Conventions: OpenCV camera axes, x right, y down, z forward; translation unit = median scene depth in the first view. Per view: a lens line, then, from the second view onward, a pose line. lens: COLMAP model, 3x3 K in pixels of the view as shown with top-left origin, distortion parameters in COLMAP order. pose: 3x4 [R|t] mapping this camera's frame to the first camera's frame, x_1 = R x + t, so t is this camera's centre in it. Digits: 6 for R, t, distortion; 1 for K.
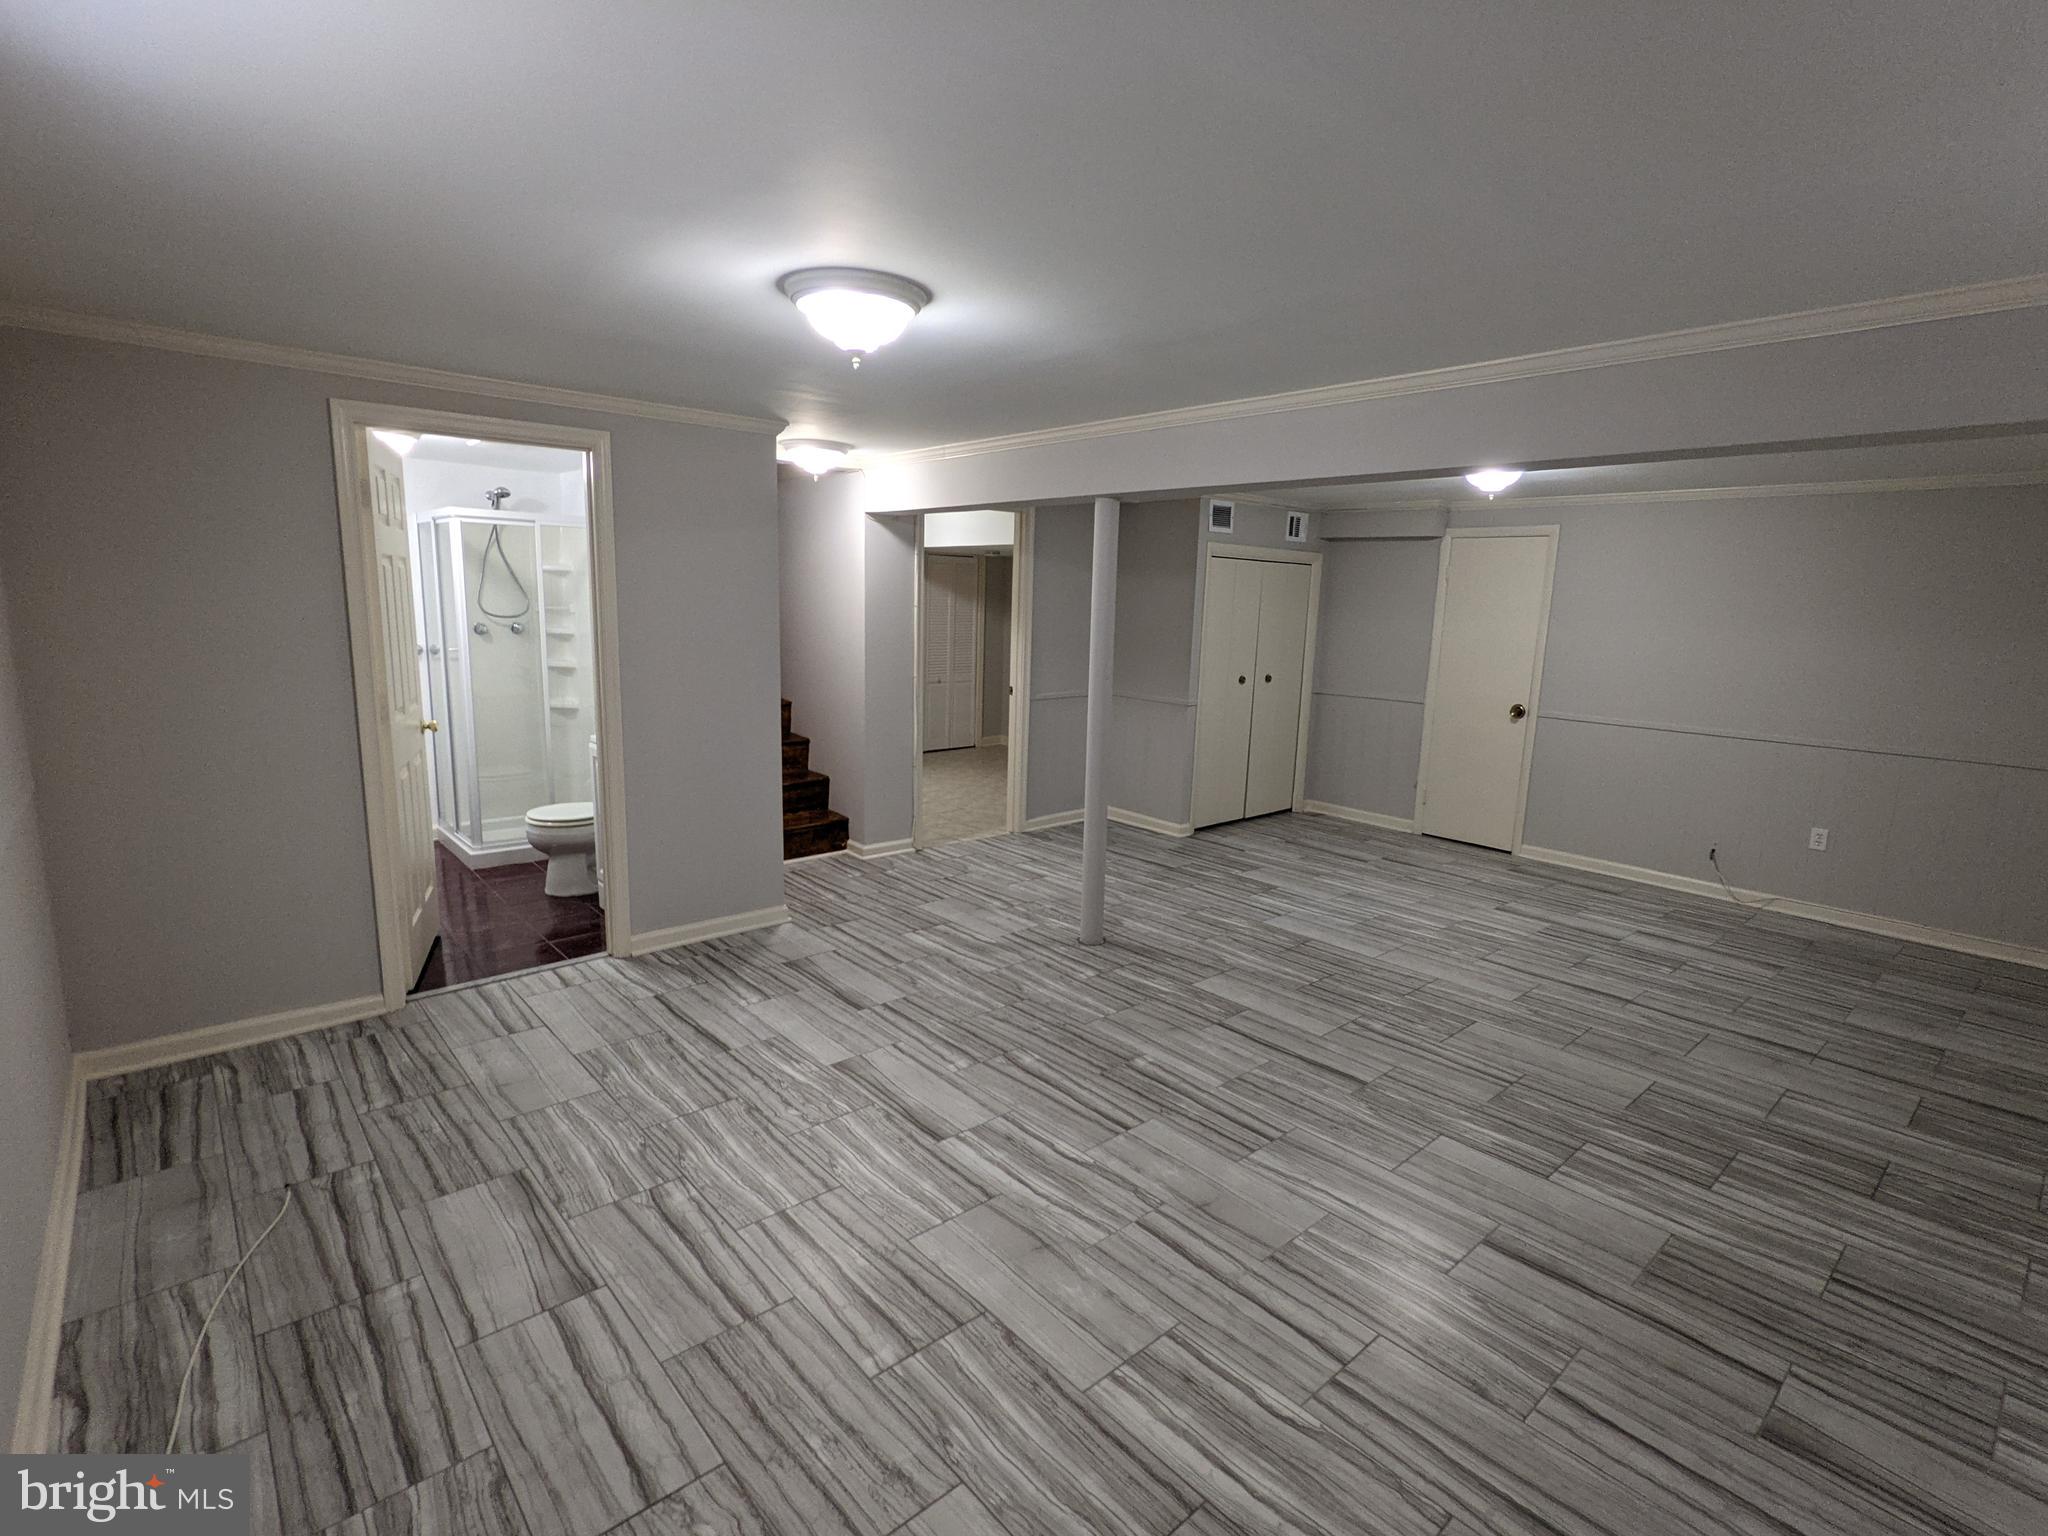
lens RADIAL K [[987.2, 0, 1039.1], [0, 987.2, 773.3], [0, 0, 1]] dist [-0.001862, 0.002038]
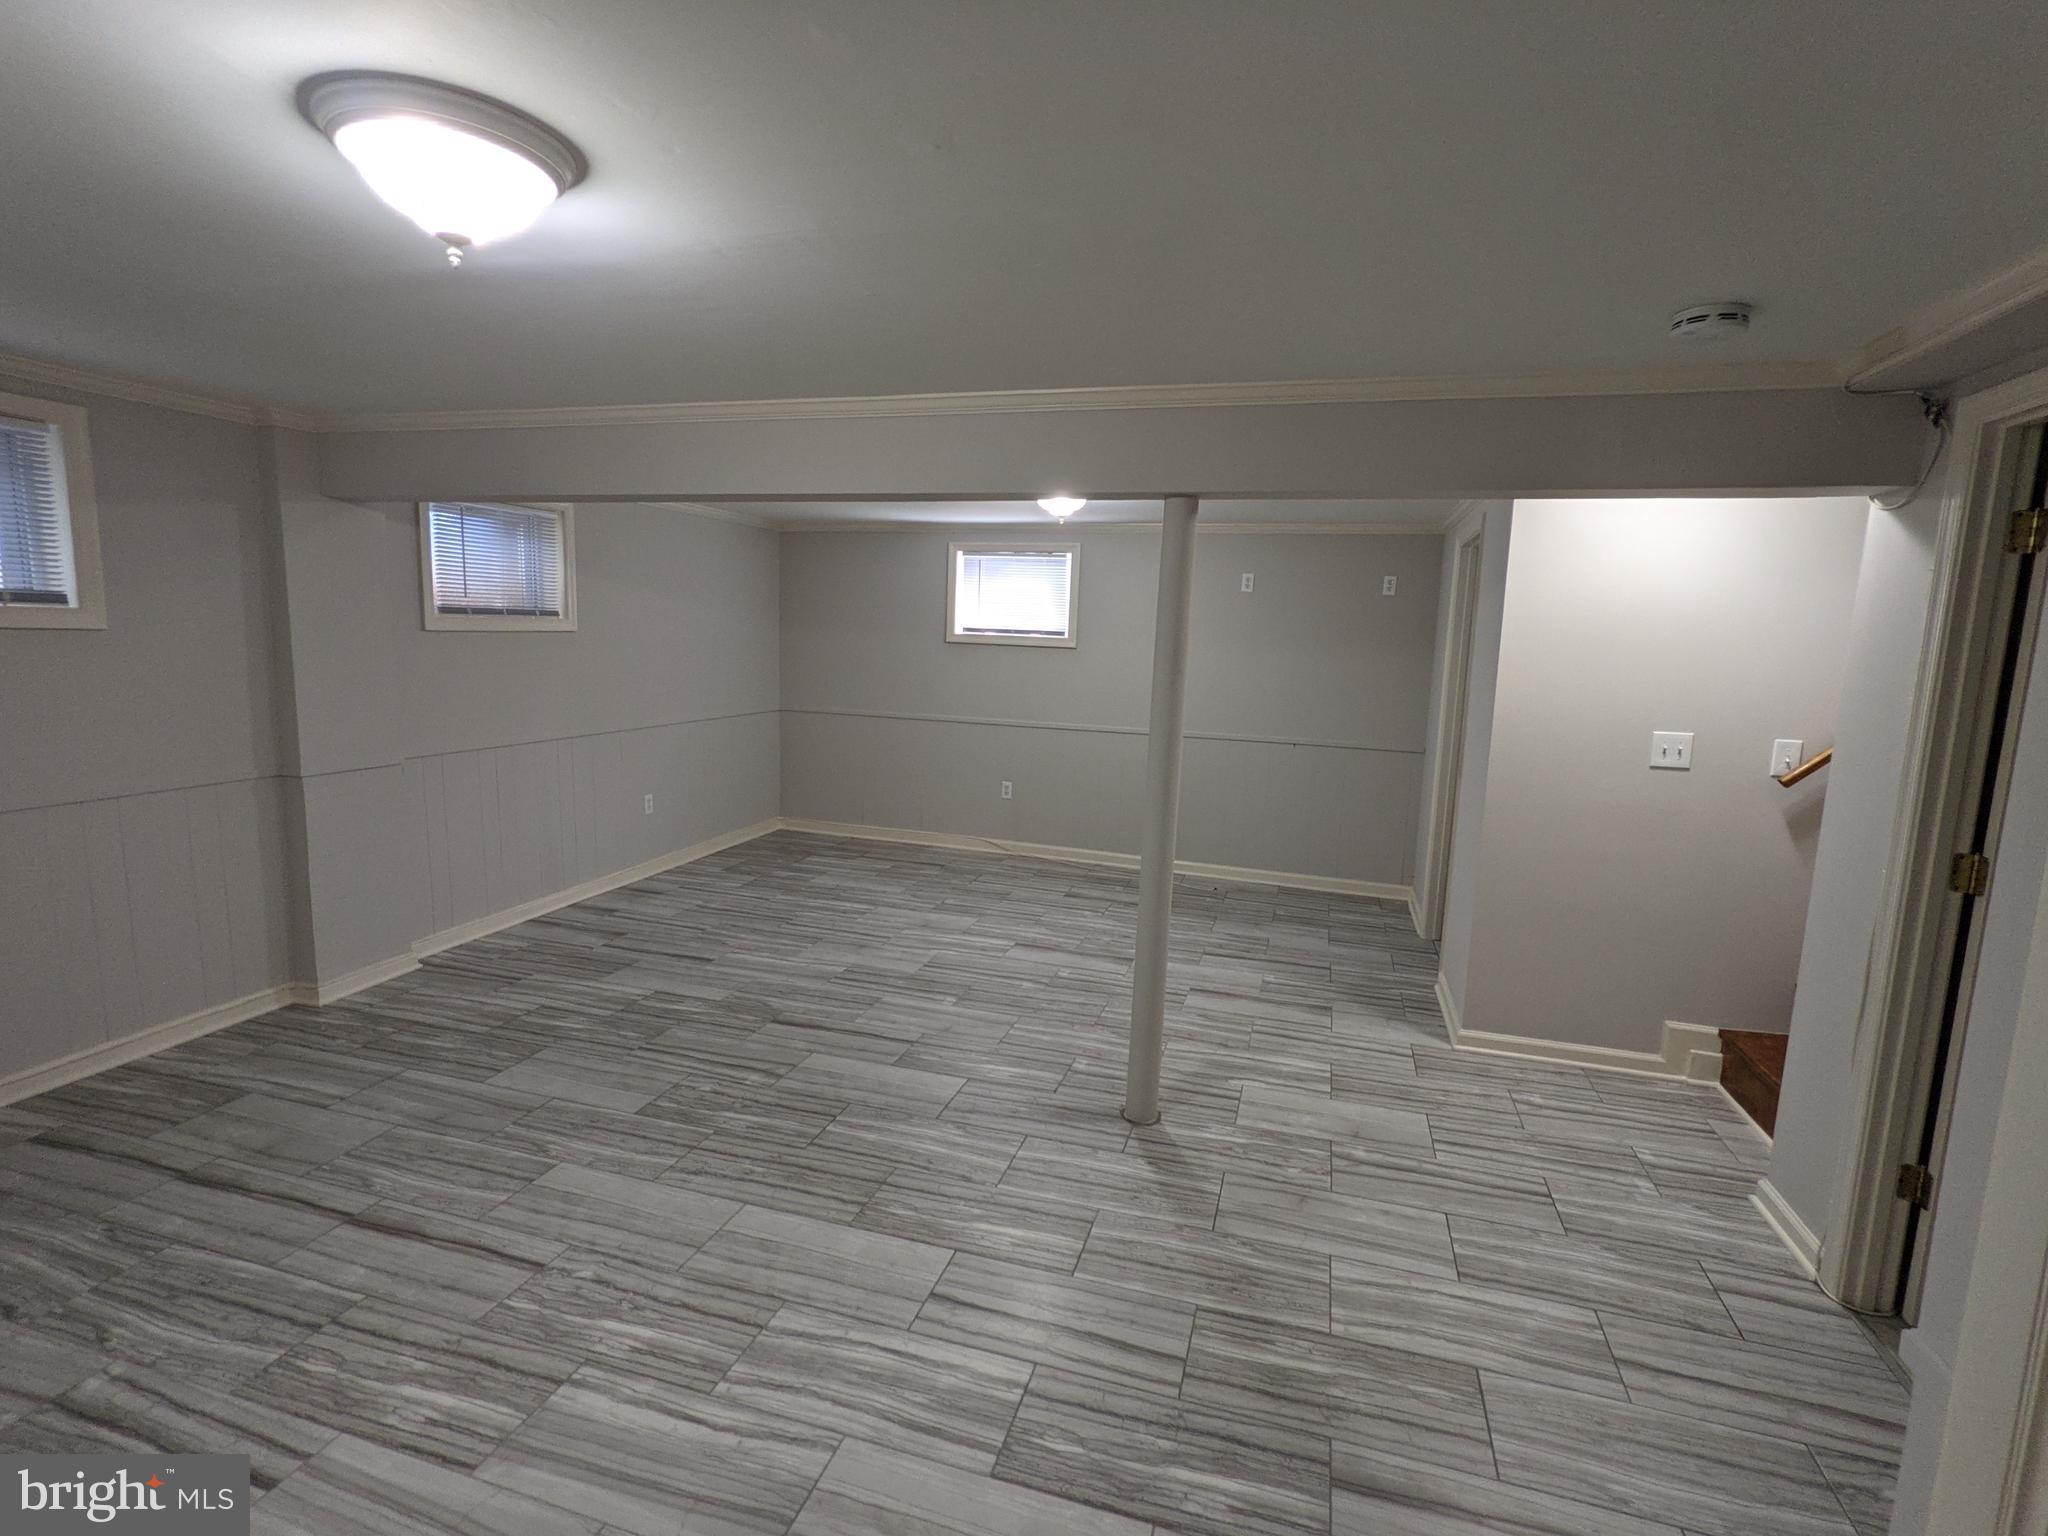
lens RADIAL K [[987.2, 0, 1029.8], [0, 987.2, 764.5], [0, 0, 1]] dist [-0.001862, 0.002038]
pose [[-0.854676, 0.011544, -0.519033, 0.487901], [-0.150252, 0.951468, 0.268577, -0.250882], [0.496943, 0.307532, -0.811463, 1.454620]]
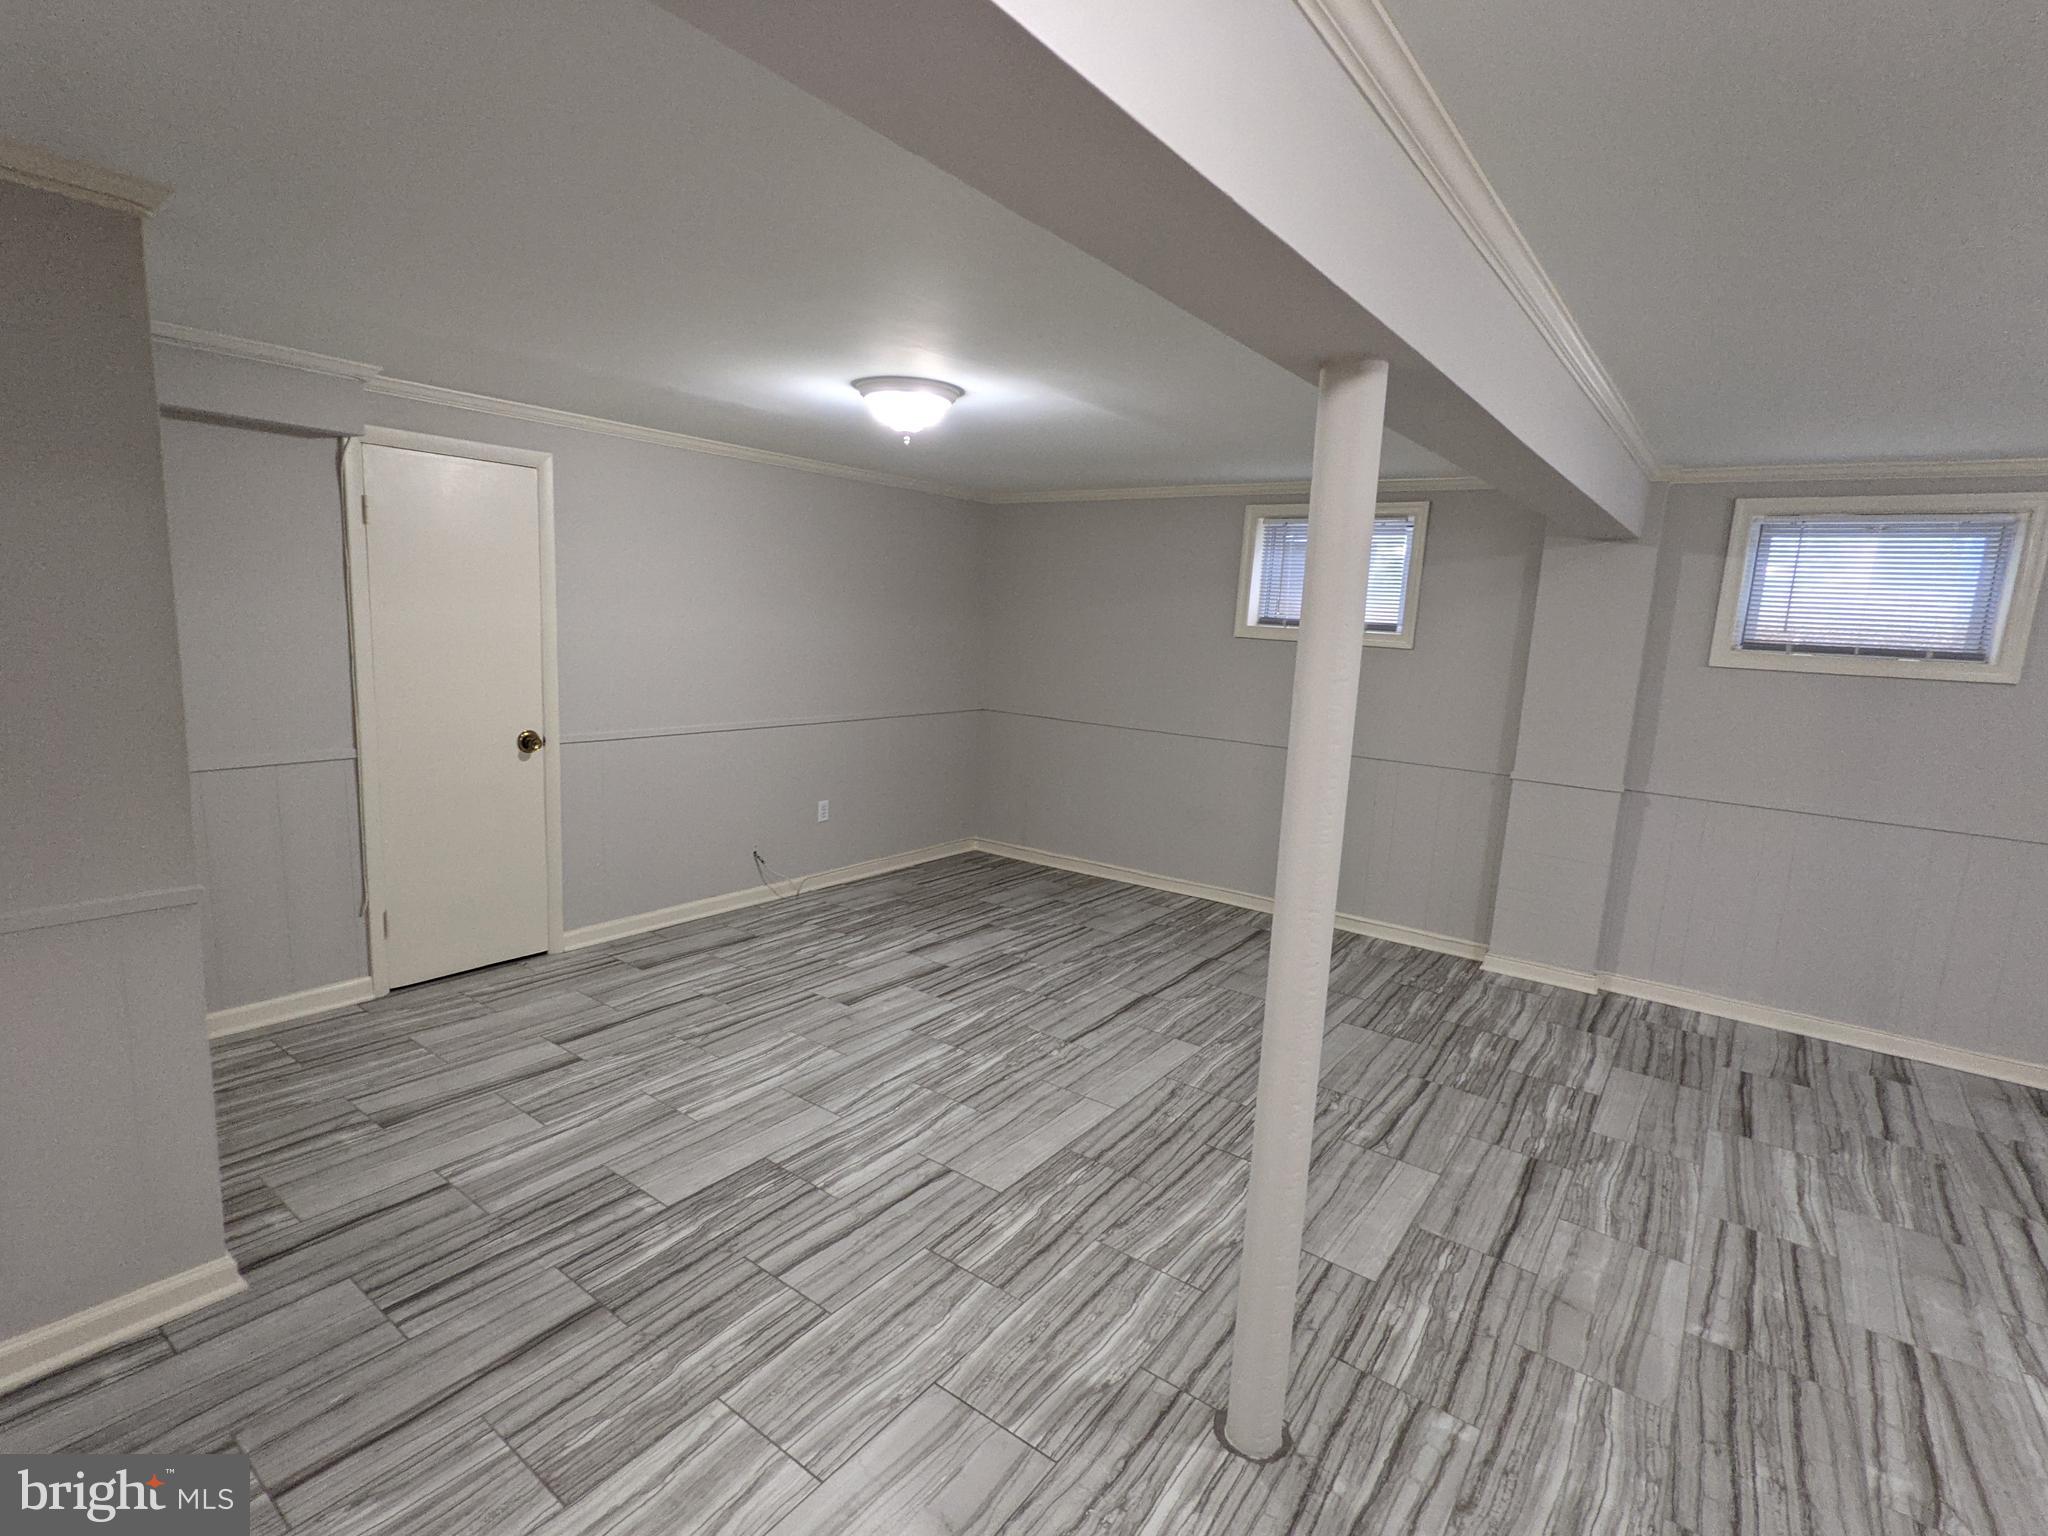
lens RADIAL K [[987.2, 0, 1019.8], [0, 987.2, 774.1], [0, 0, 1]] dist [-0.001862, 0.002038]
pose [[-0.192846, -0.202461, 0.960114, -0.274812], [0.117513, 0.966674, 0.227448, -0.211165], [-0.974167, 0.156689, -0.162627, 1.115644]]
